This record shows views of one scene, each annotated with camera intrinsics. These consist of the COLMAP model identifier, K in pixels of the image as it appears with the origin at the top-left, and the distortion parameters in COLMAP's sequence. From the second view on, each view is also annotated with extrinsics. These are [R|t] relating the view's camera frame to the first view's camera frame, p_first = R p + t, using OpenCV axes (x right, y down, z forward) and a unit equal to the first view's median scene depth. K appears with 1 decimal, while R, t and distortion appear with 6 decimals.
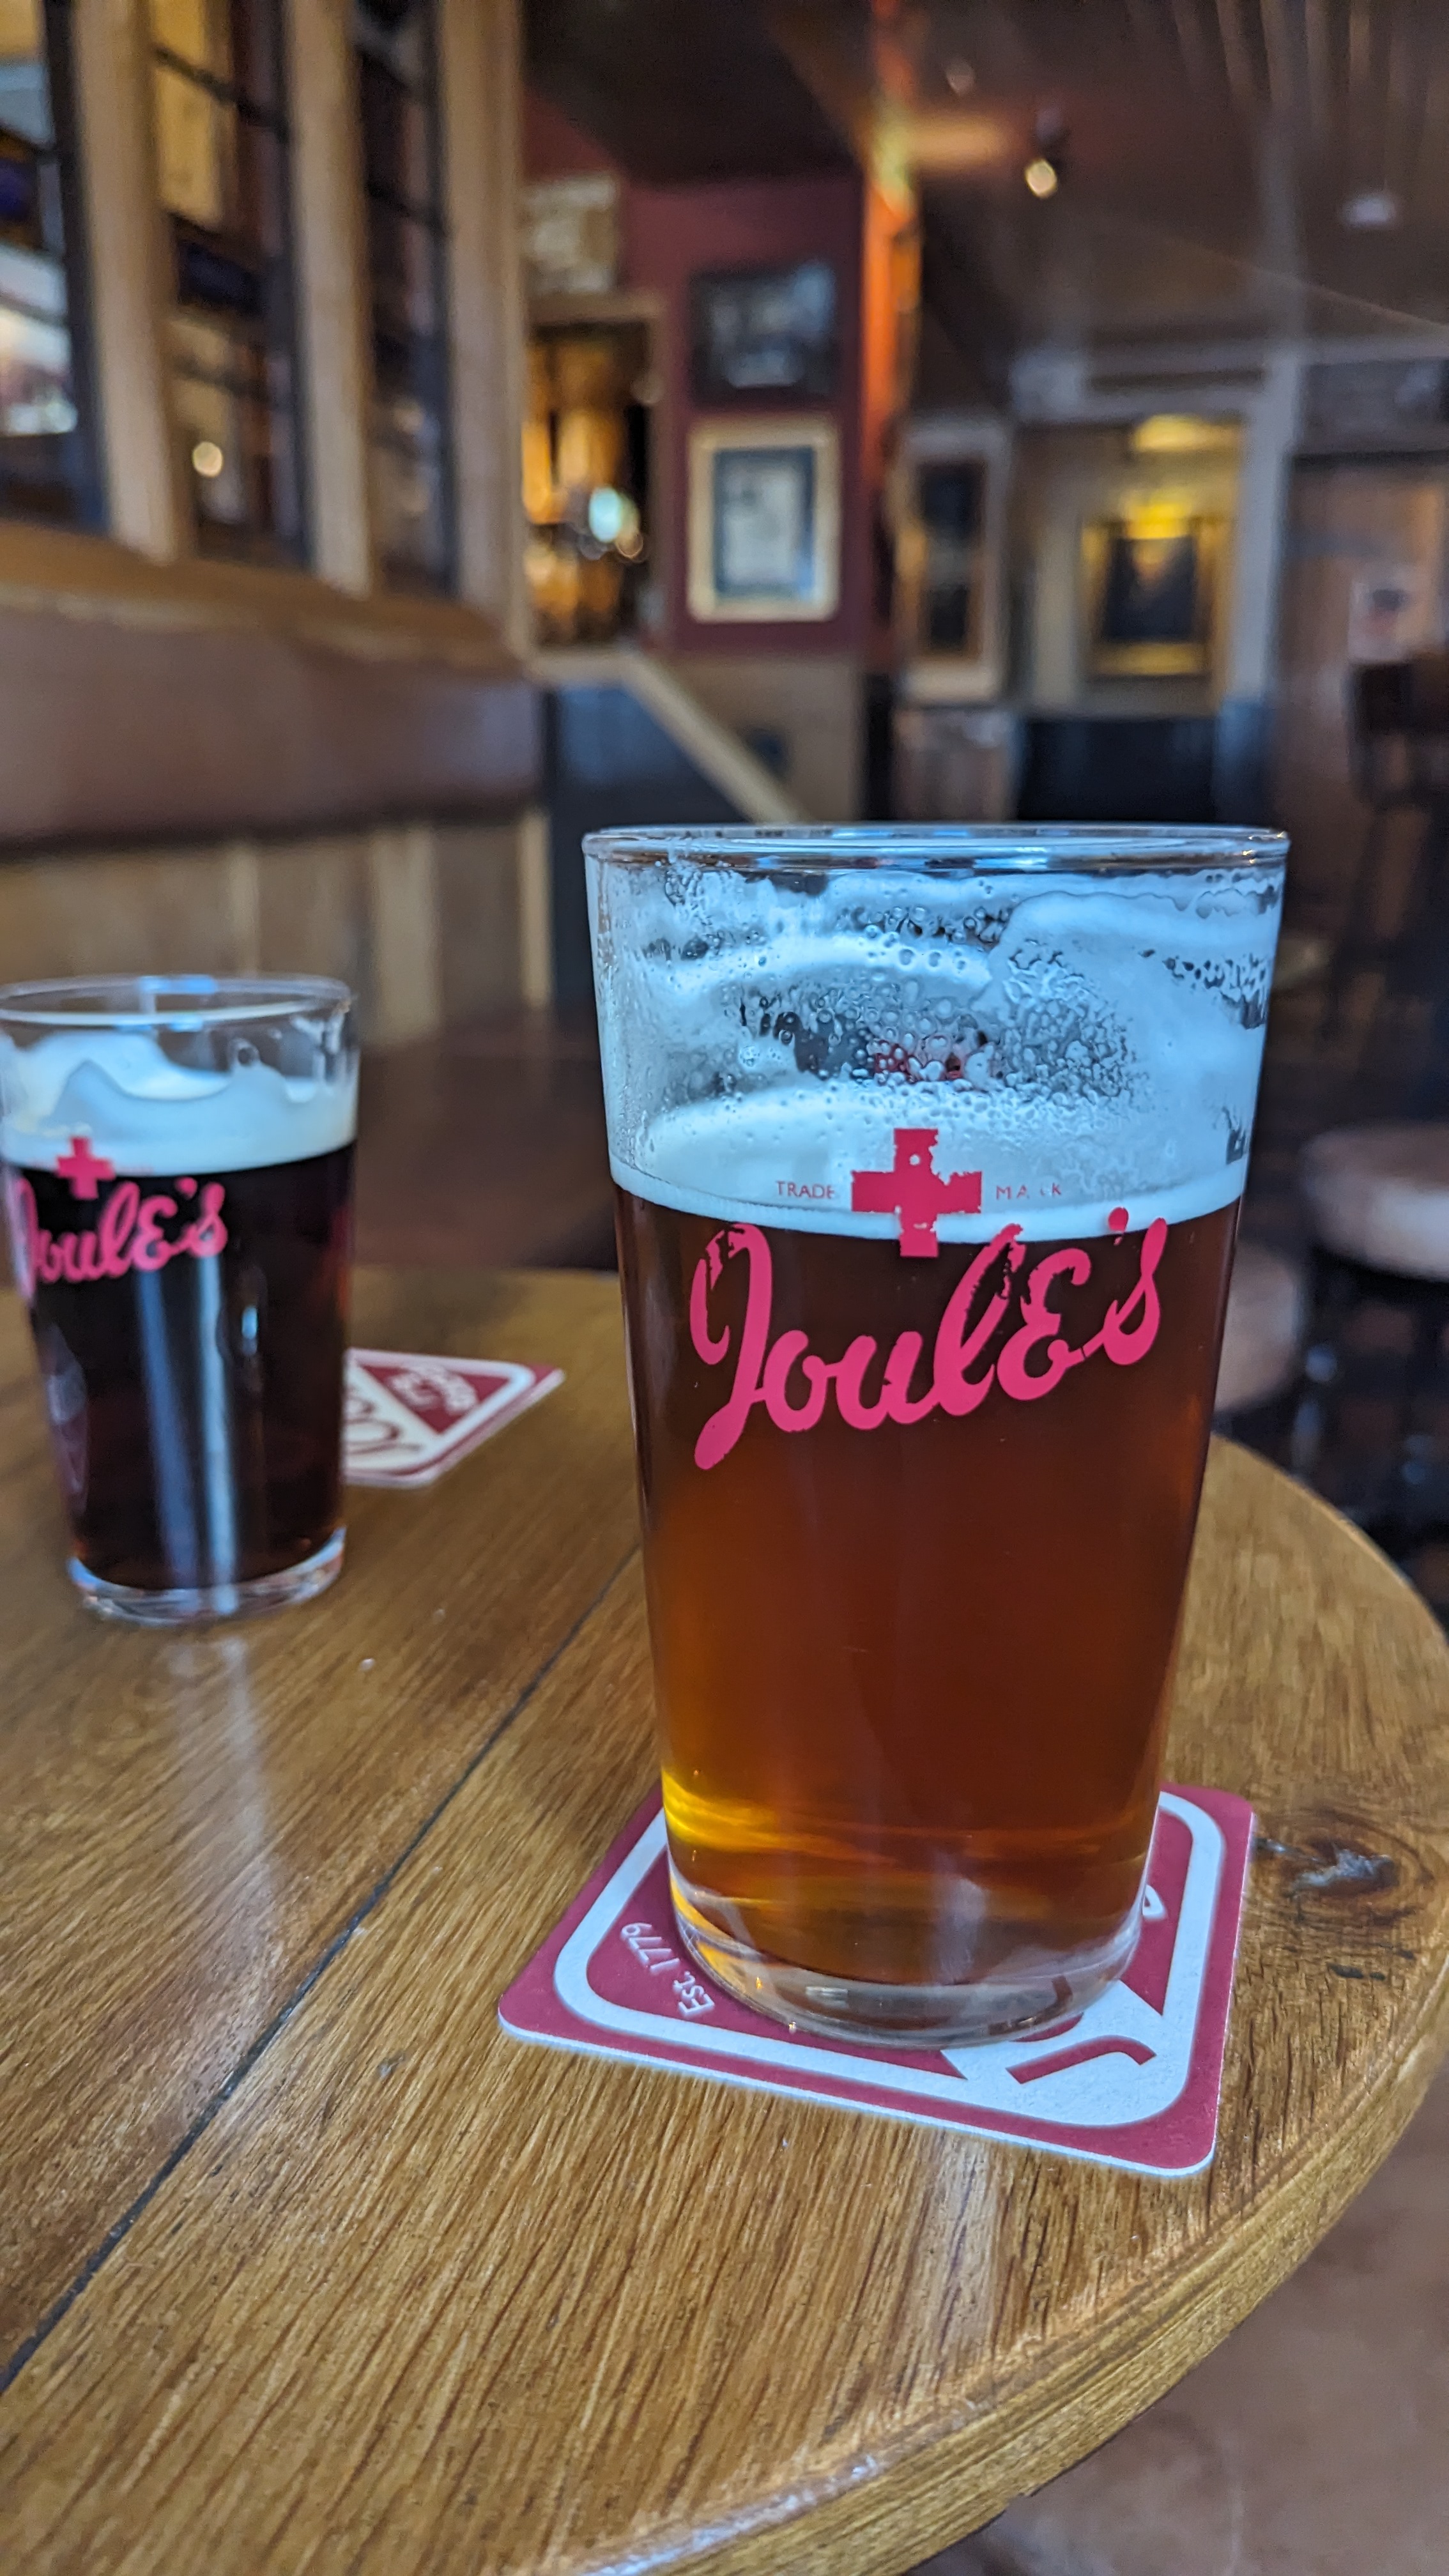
lens RADIAL K [[1836.5, 0, 724.5], [0, 1836.5, 1288.0], [0, 0, 1]] dist [0.004047, -0.027637]
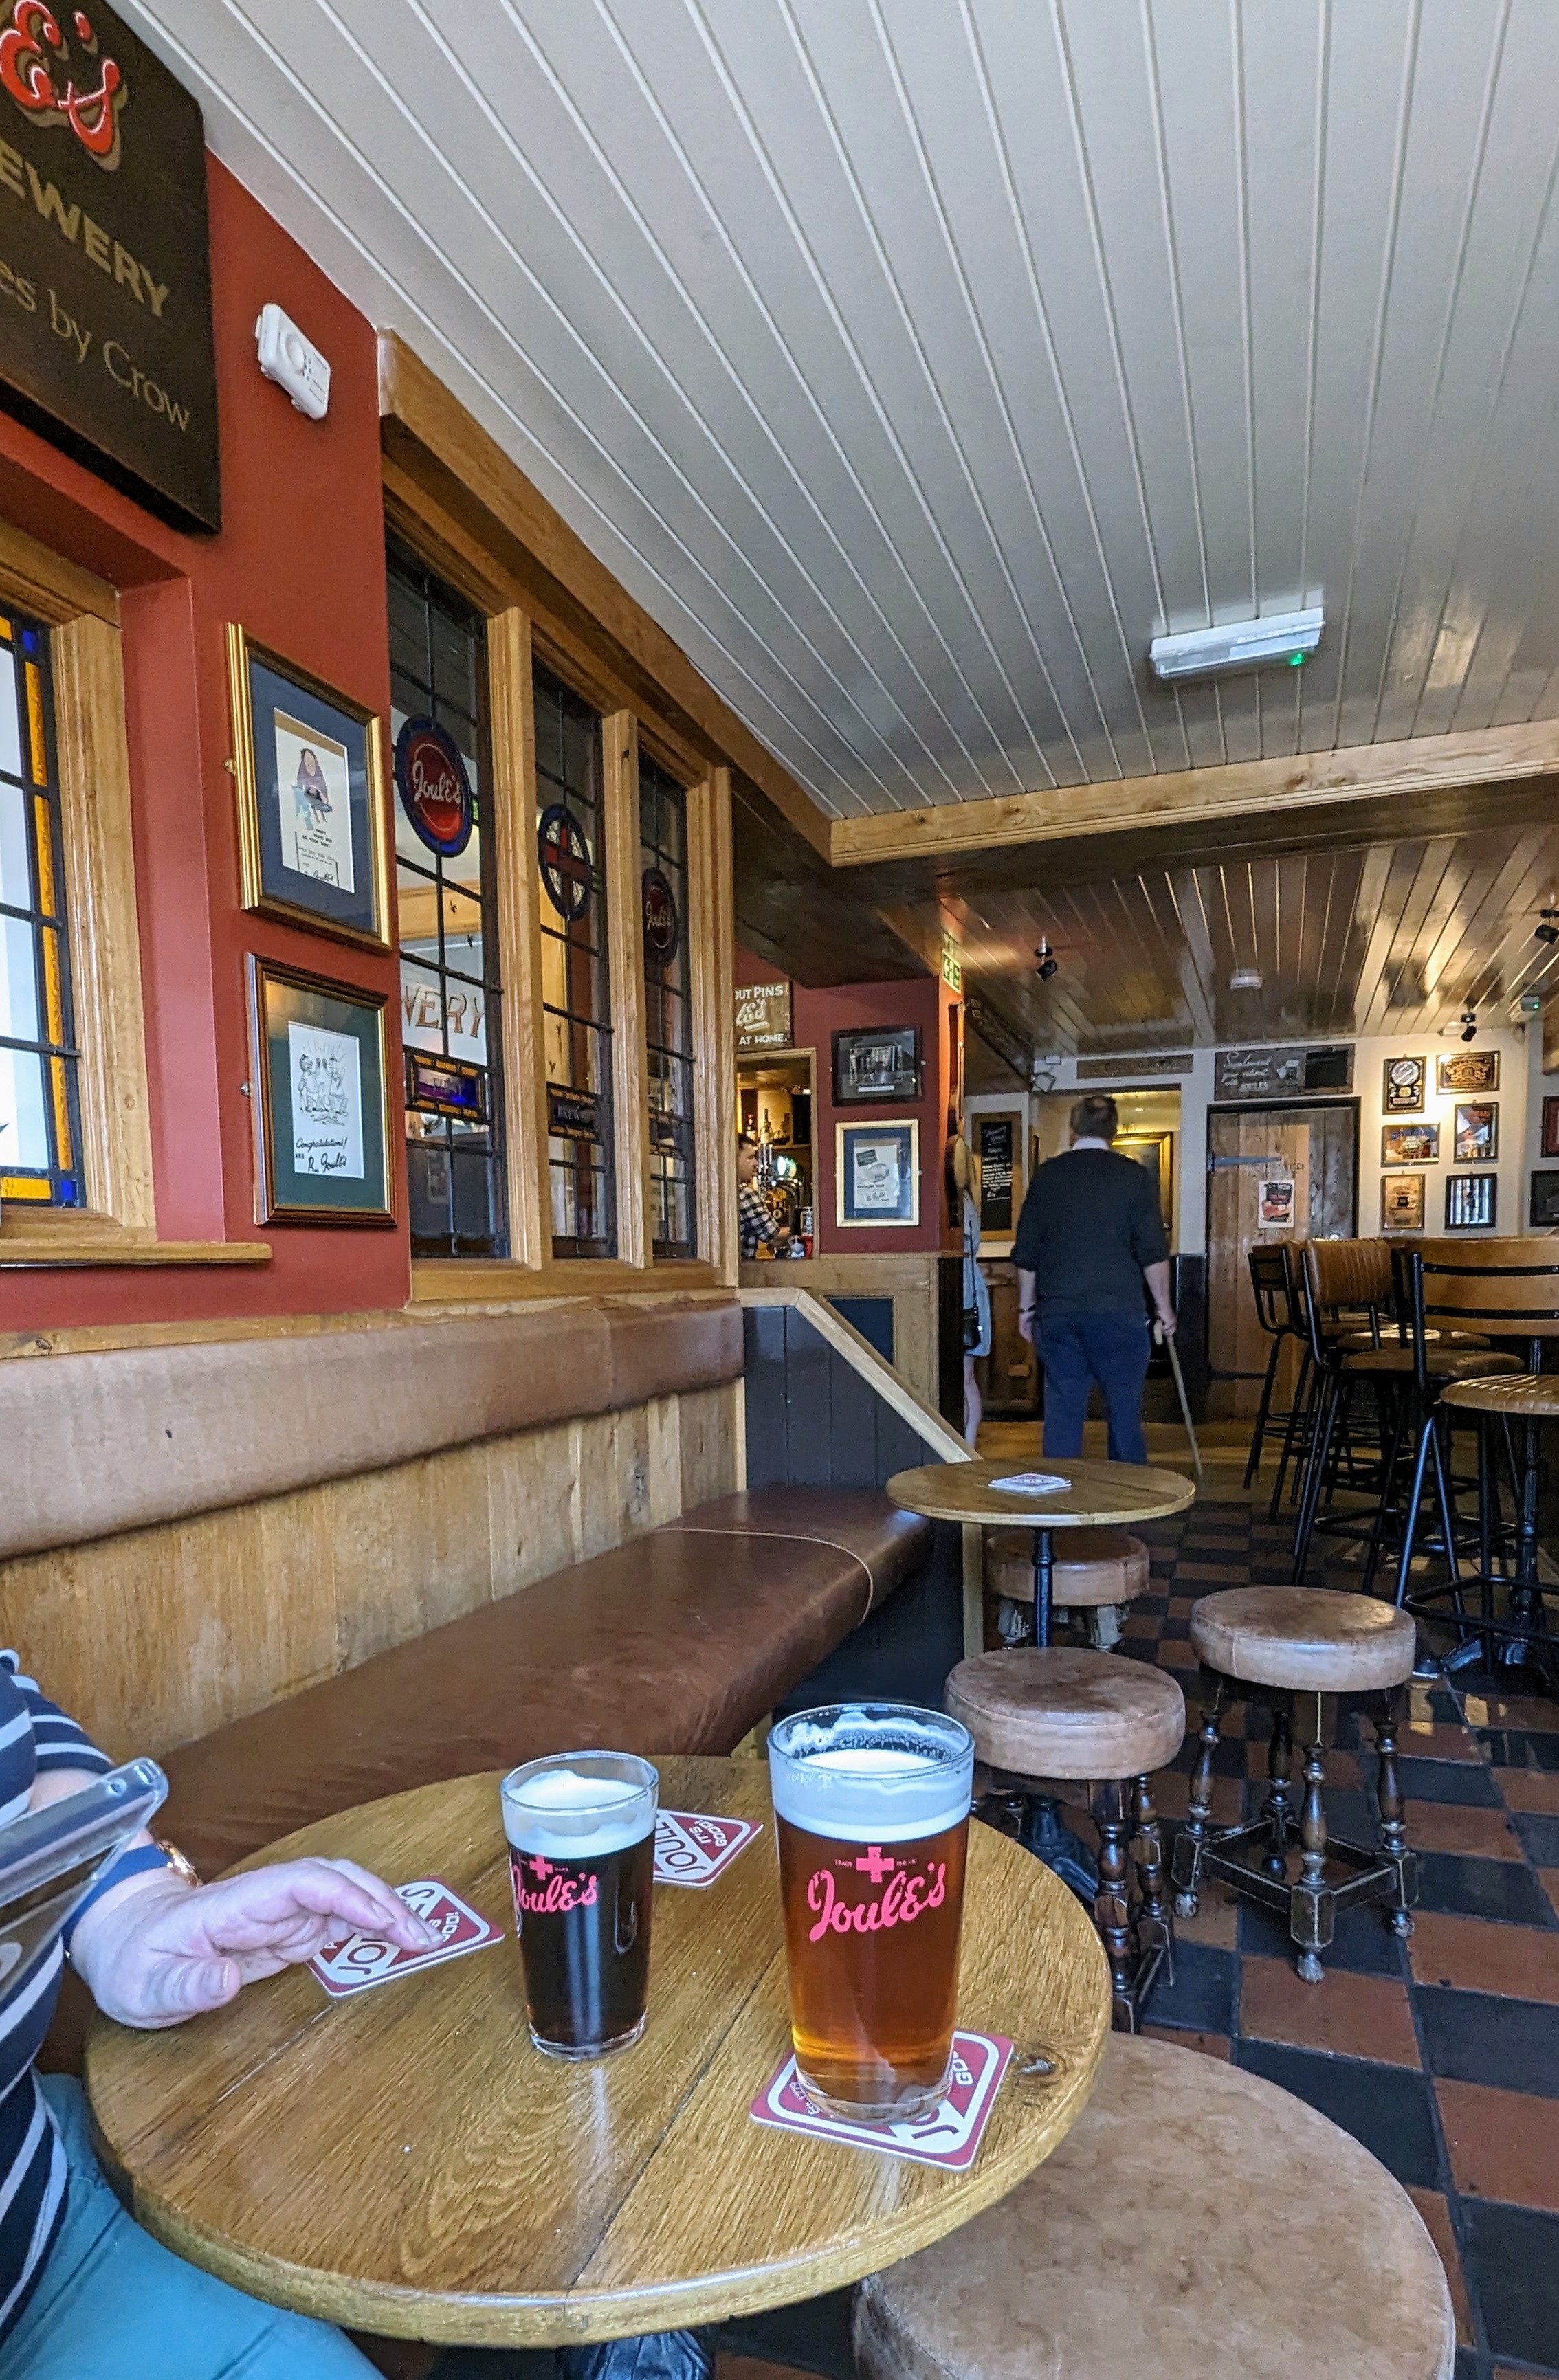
lens RADIAL K [[1253.6, 0, 779.4], [0, 1253.6, 1409.2], [0, 0, 1]] dist [0.002177, -0.000424]
pose [[0.997825, -0.009481, -0.065238, 0.063331], [-0.001331, 0.986505, -0.163726, -0.341695], [0.065910, 0.163456, 0.984346, -1.023090]]
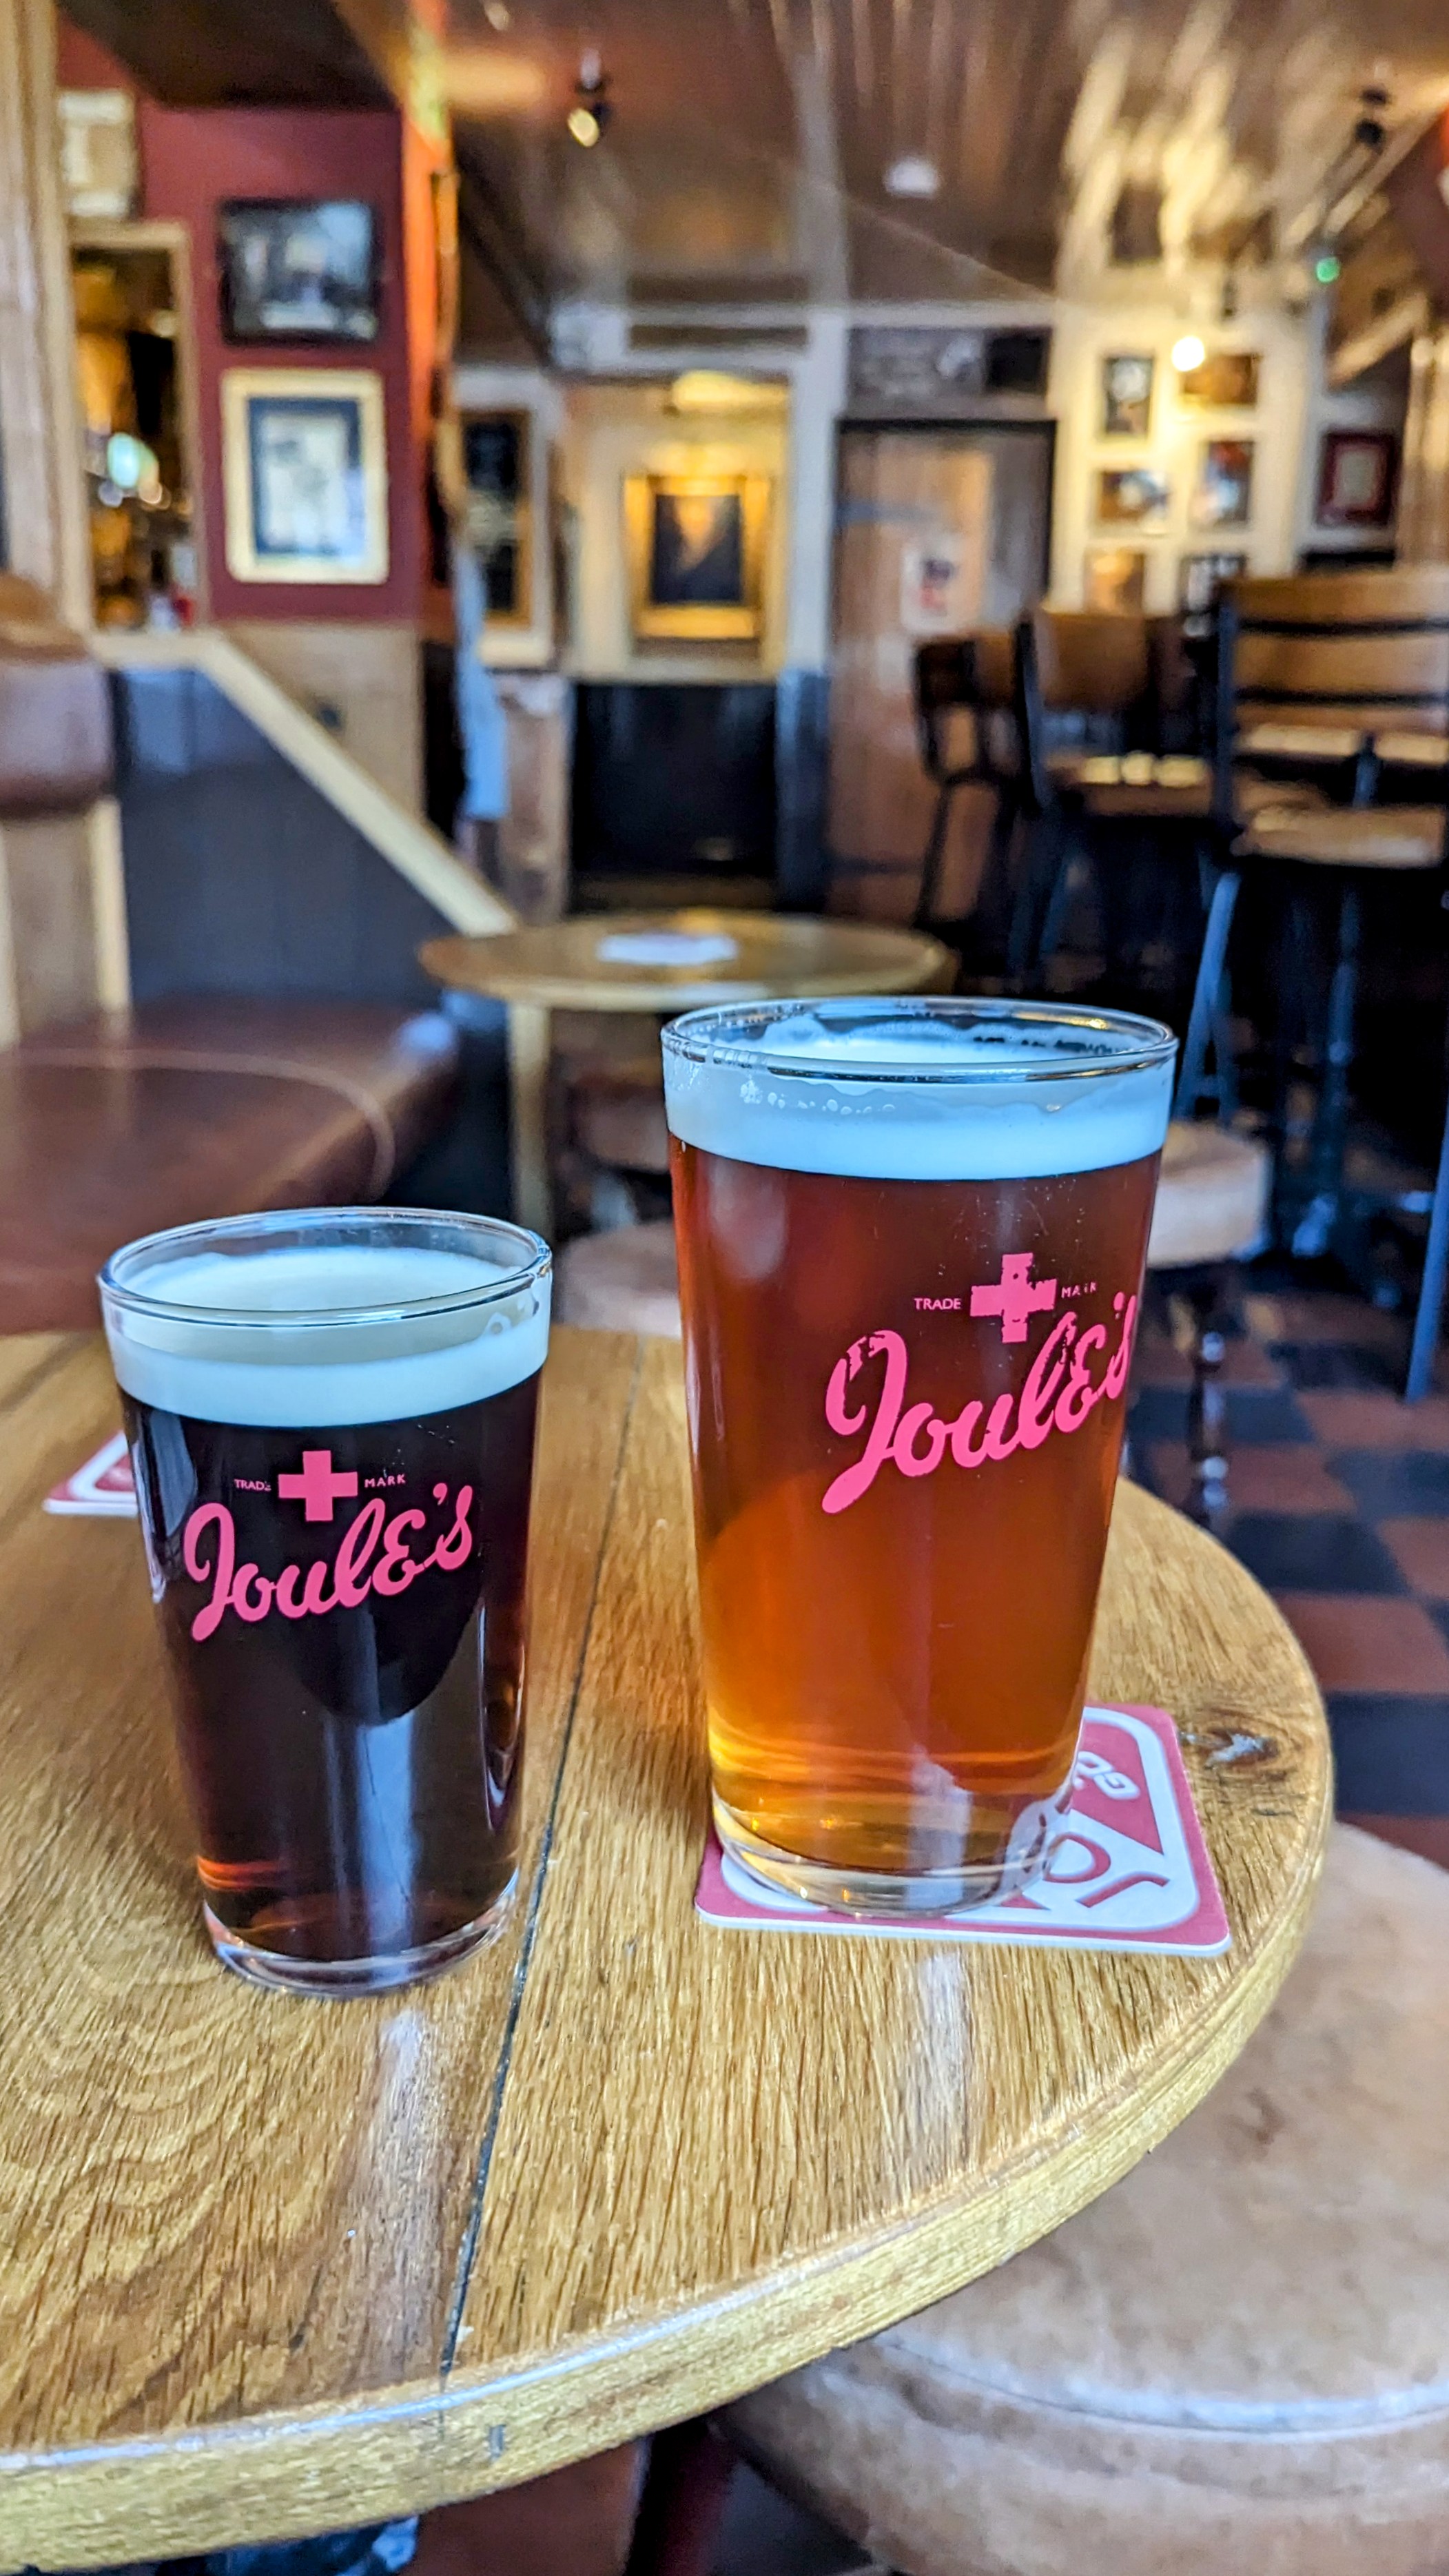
lens RADIAL K [[1975.9, 0, 667.4], [0, 1975.9, 1314.8], [0, 0, 1]] dist [-0.010133, -0.006135]
pose [[0.977949, -0.049564, 0.202877, -0.322434], [0.046397, 0.998716, 0.020342, -0.048238], [-0.203625, -0.010481, 0.978993, -0.309312]]
